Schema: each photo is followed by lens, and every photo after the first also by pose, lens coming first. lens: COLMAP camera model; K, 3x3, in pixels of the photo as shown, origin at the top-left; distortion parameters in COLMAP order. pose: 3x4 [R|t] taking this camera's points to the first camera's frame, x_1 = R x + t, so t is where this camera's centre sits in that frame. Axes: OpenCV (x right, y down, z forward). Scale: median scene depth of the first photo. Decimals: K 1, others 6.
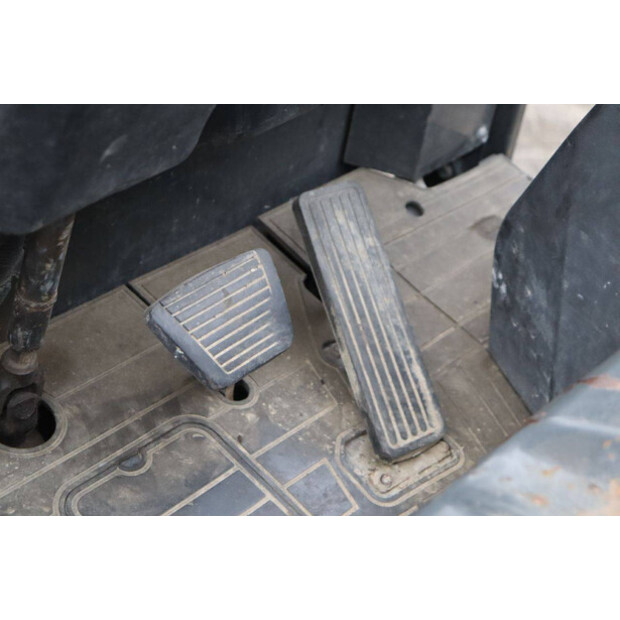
lens RADIAL K [[1352.9, 0, 309.8], [0, 1352.9, 310.7], [0, 0, 1]] dist [0.329759, 0.000000]
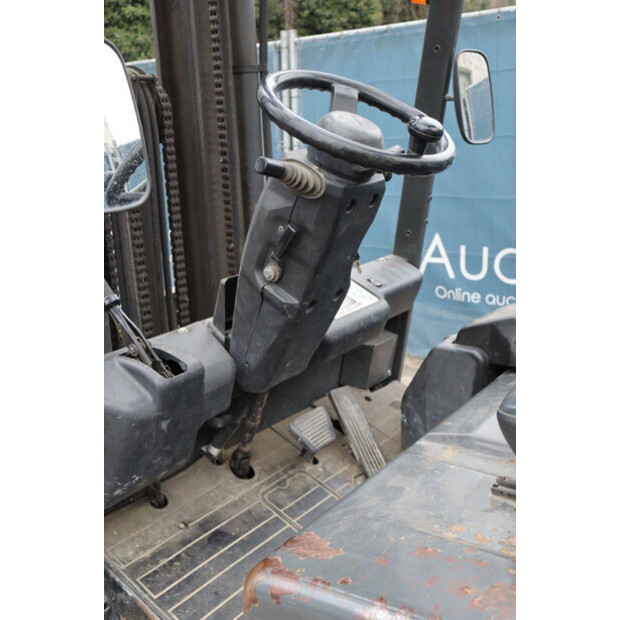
lens RADIAL K [[709.7, 0, 308.3], [0, 709.7, 308.4], [0, 0, 1]] dist [0.013739, 0.000000]
pose [[0.997375, -0.051724, 0.050677, -0.124169], [0.063652, 0.959902, -0.273015, 0.156245], [-0.034523, 0.275524, 0.960674, -0.475477]]
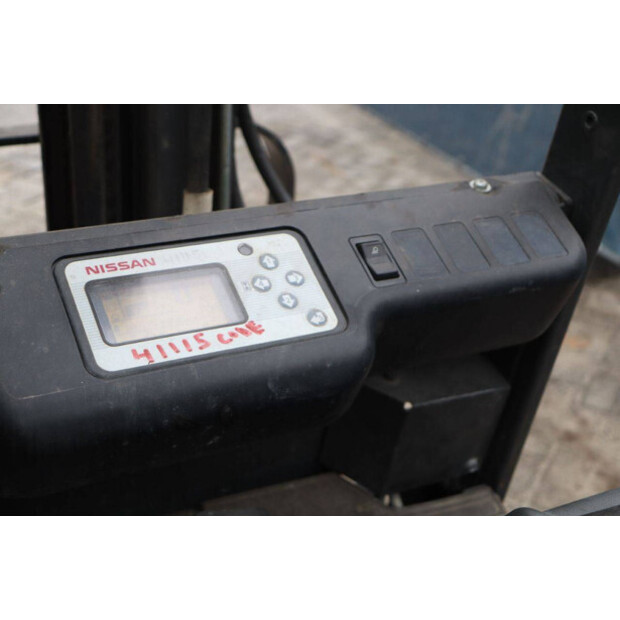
lens RADIAL K [[984.1, 0, 308.8], [0, 984.1, 308.9], [0, 0, 1]] dist [-0.079854, 0.000000]
pose [[0.926244, 0.230603, -0.298150, 0.267786], [-0.255256, 0.965778, -0.046013, -0.230963], [0.277336, 0.118724, 0.953409, 0.315351]]
